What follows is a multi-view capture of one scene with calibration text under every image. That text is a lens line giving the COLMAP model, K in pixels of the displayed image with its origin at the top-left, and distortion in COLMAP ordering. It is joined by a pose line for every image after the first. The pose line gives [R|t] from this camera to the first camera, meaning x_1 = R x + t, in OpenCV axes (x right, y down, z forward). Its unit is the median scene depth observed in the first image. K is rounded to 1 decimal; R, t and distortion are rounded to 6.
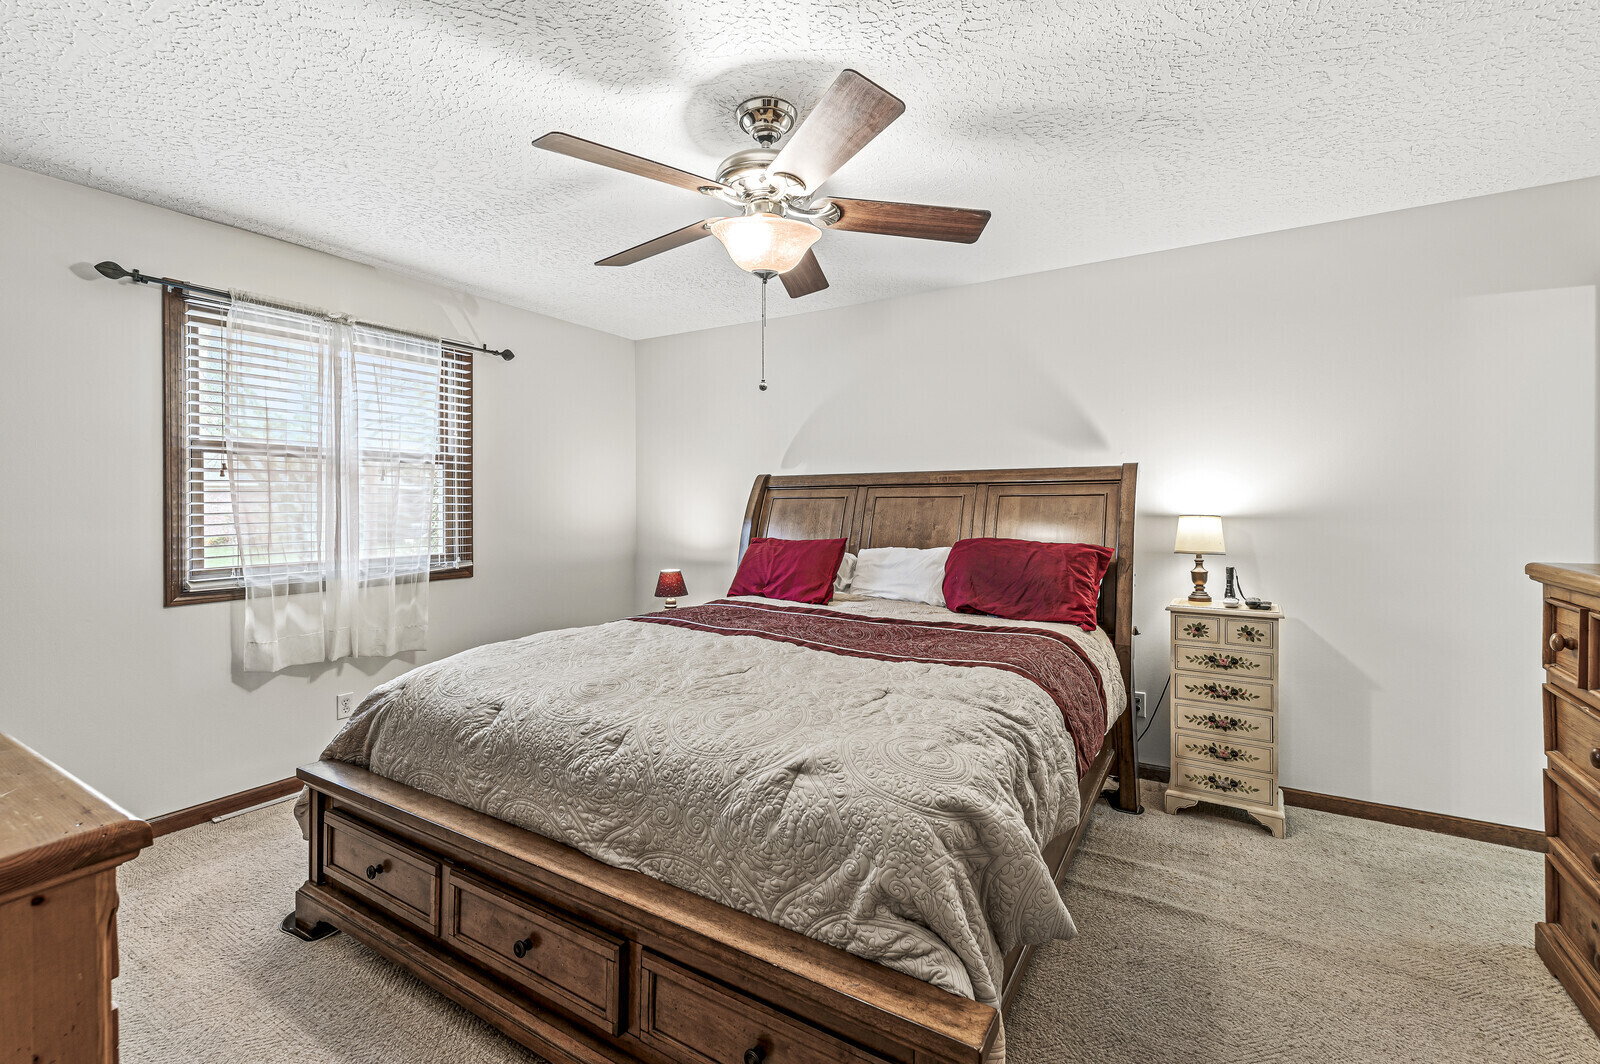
lens RADIAL K [[696.8, 0, 802.5], [0, 696.8, 503.7], [0, 0, 1]] dist [0.000931, -0.000422]
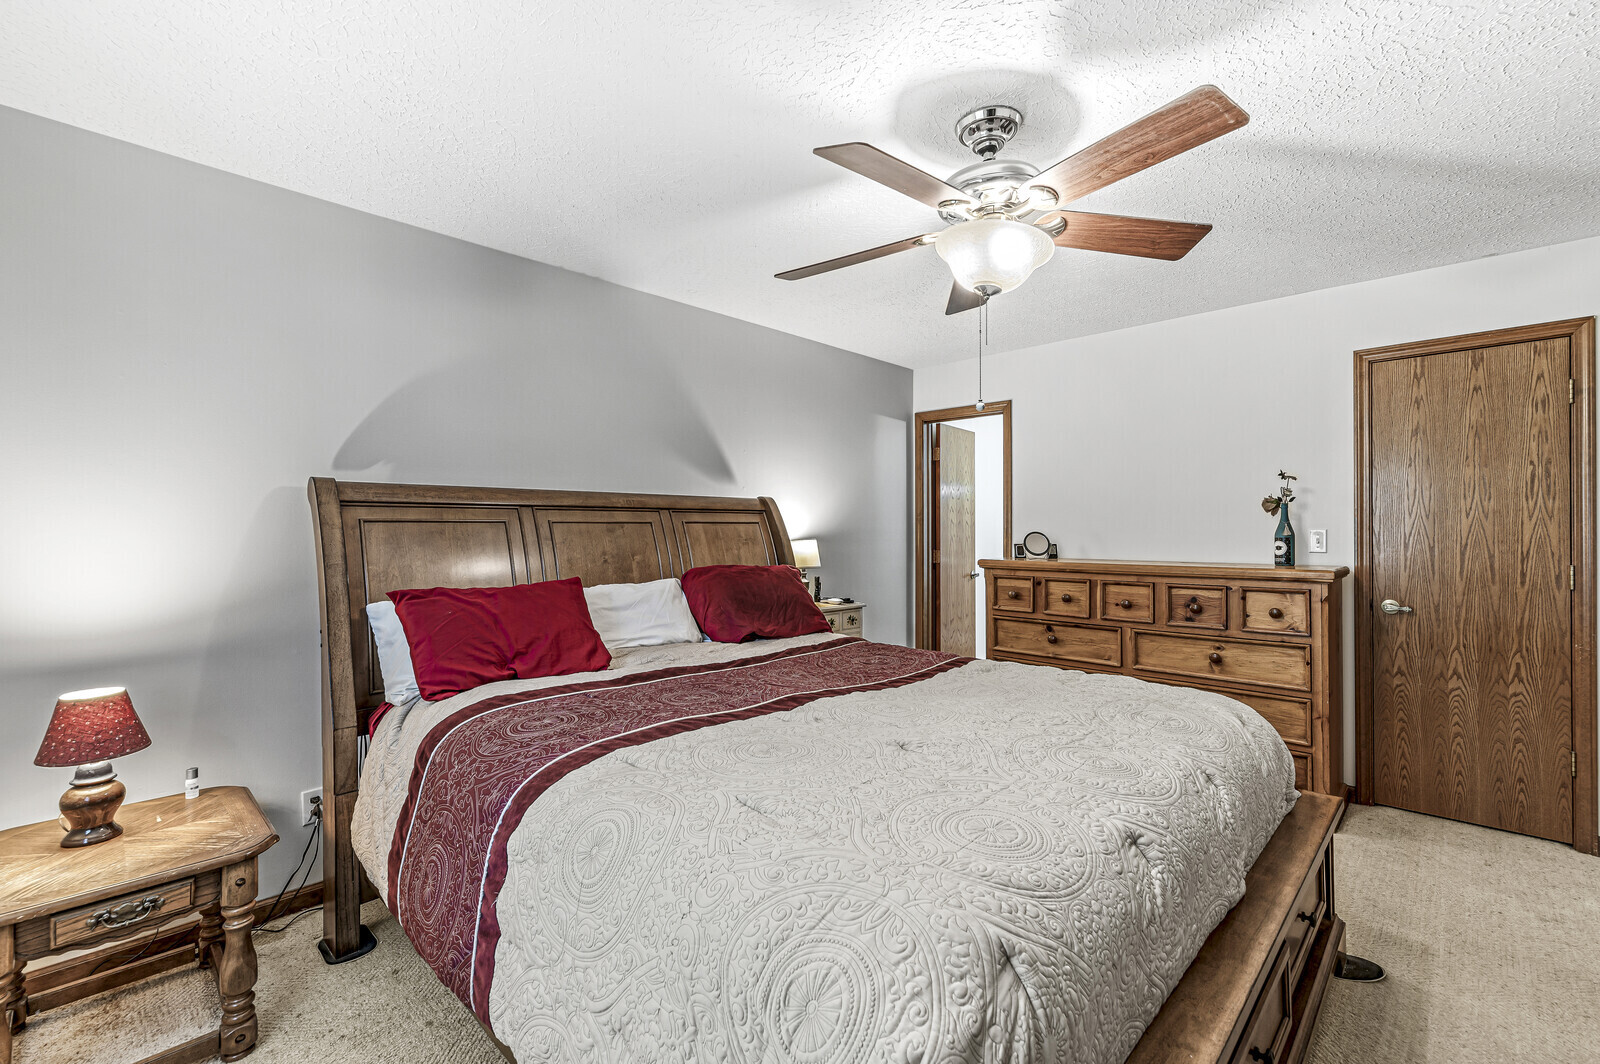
lens RADIAL K [[696.8, 0, 802.3], [0, 696.8, 536.5], [0, 0, 1]] dist [0.000931, -0.000422]
pose [[0.206736, -0.008477, 0.978360, -0.613901], [0.001504, 0.999964, 0.008346, 0.000348], [-0.978396, -0.000254, 0.206742, 0.619037]]
